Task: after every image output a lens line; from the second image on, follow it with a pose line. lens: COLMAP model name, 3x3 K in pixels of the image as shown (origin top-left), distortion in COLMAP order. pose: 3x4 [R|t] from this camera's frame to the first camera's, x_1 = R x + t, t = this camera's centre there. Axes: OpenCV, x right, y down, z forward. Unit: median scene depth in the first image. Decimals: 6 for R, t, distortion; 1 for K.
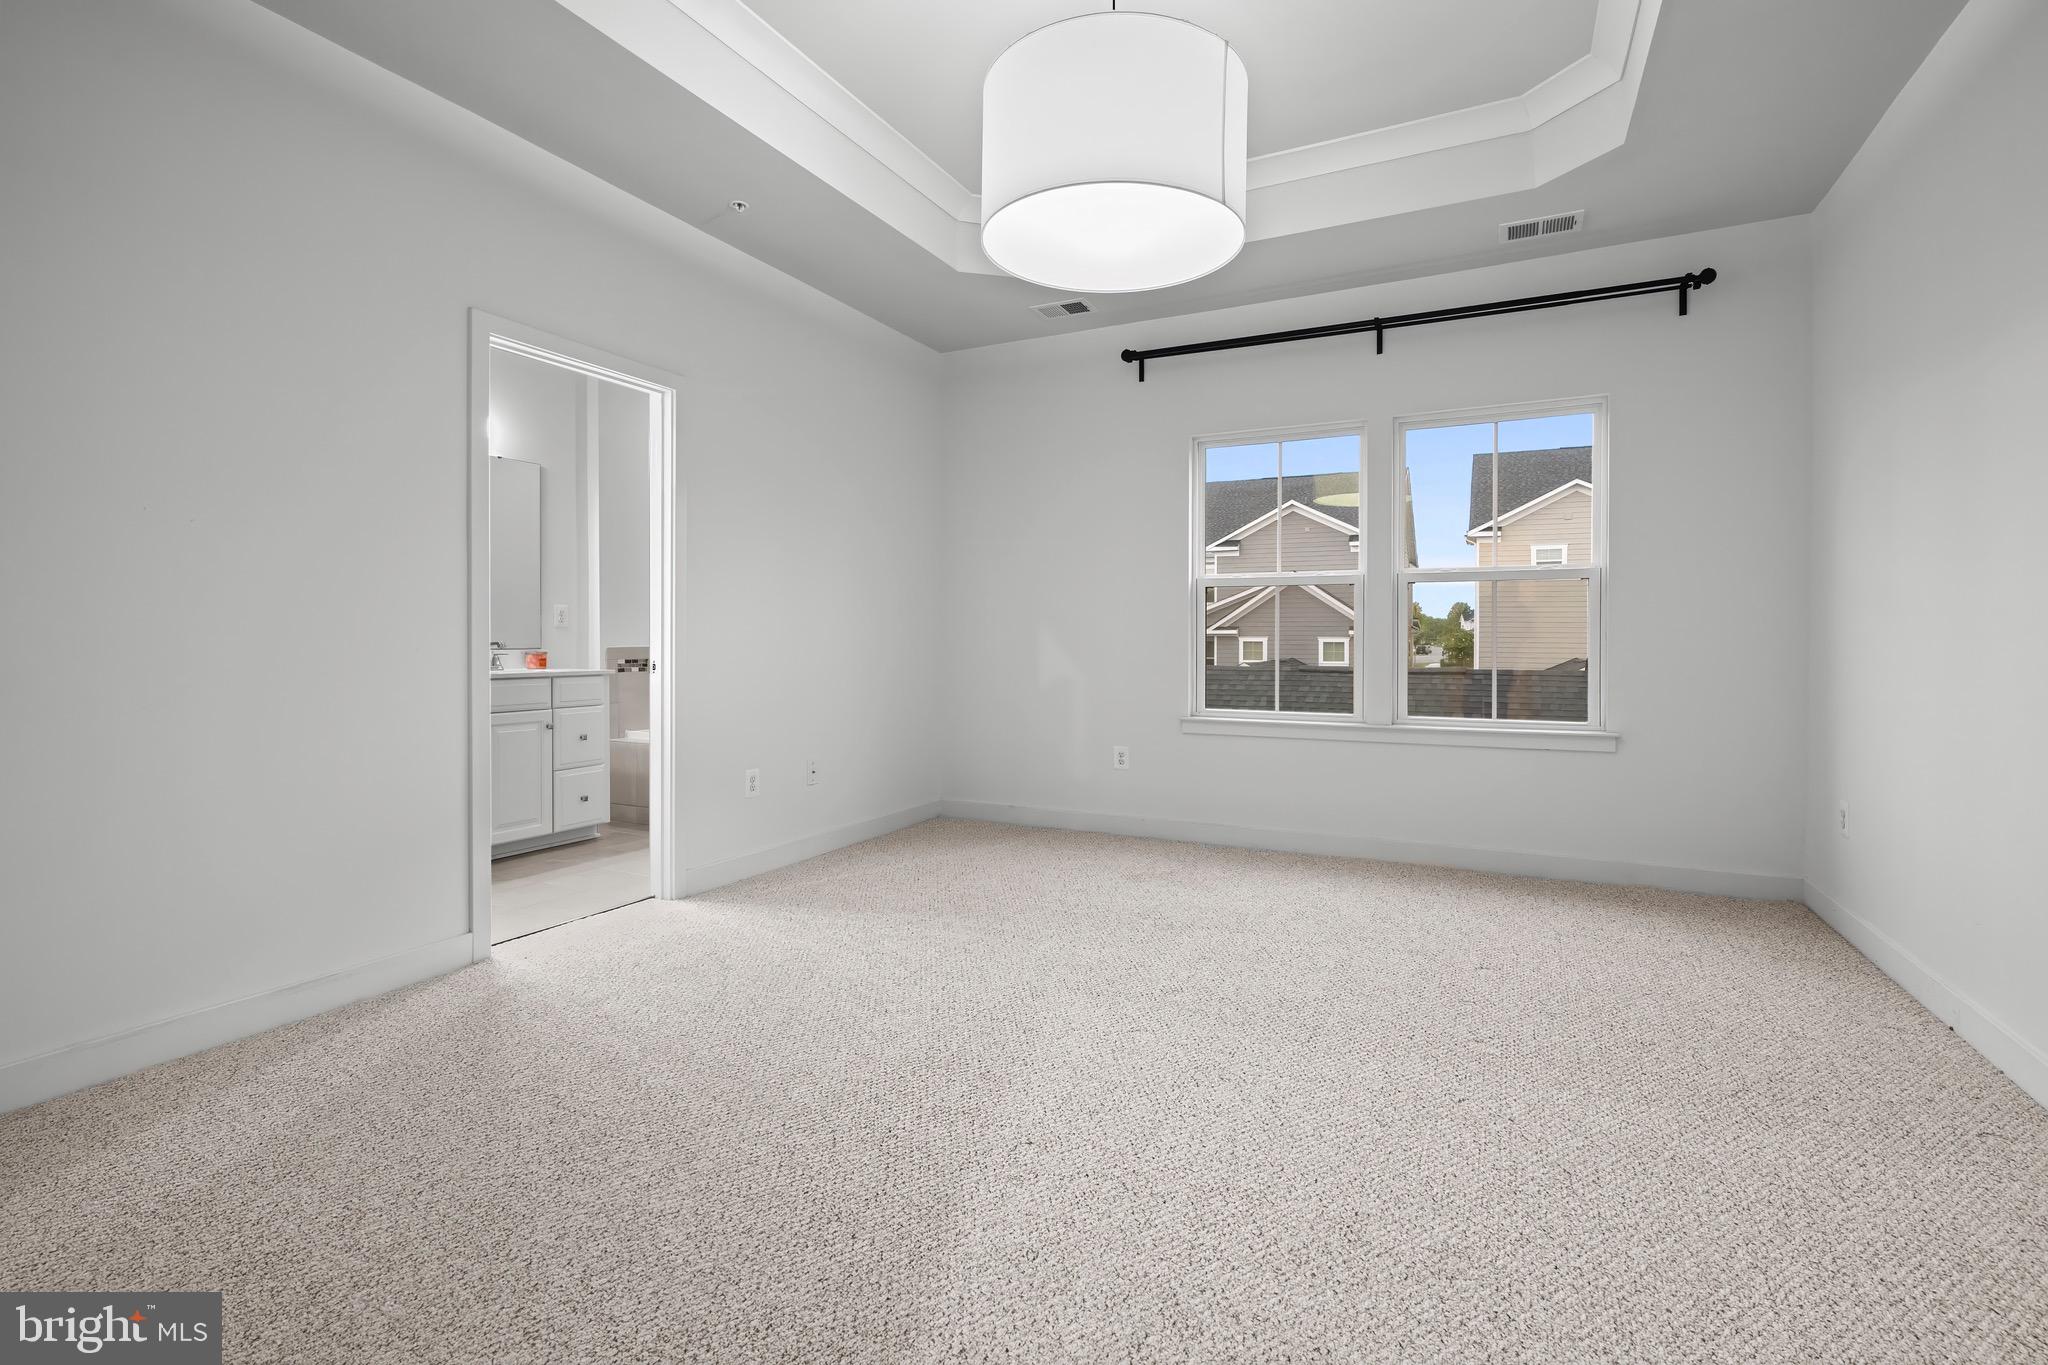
lens RADIAL K [[931.2, 0, 1034.1], [0, 931.2, 712.7], [0, 0, 1]] dist [-0.012772, 0.004225]
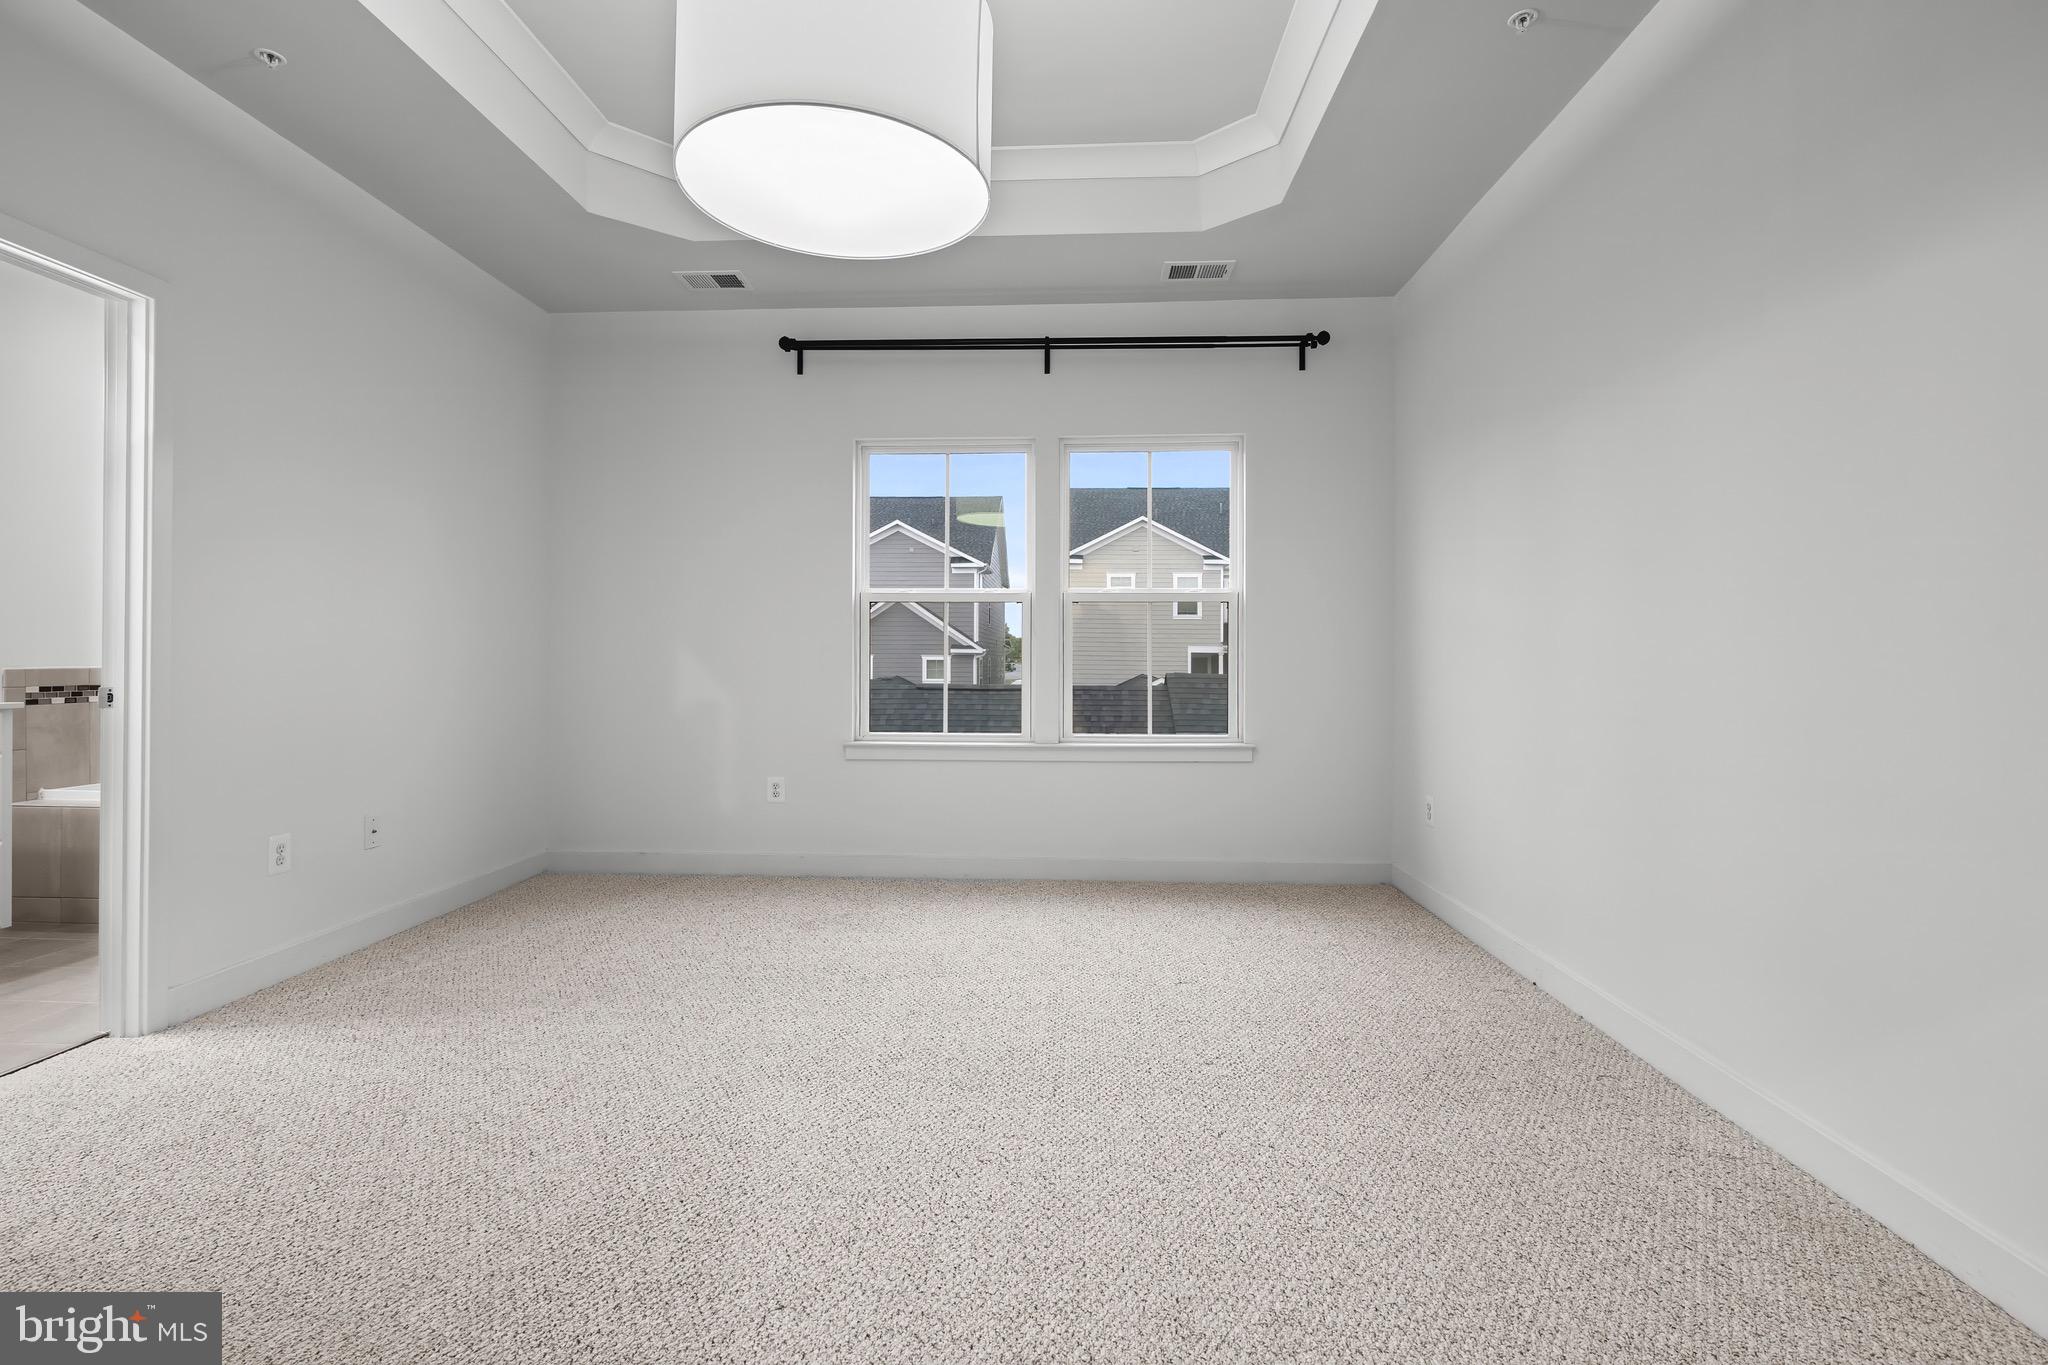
lens RADIAL K [[944.3, 0, 1030.5], [0, 944.3, 703.4], [0, 0, 1]] dist [-0.011846, 0.004901]
pose [[0.916038, -0.018036, 0.400686, -0.065722], [0.029949, 0.999275, -0.023488, -0.009094], [-0.399972, 0.033516, 0.915914, 0.099453]]
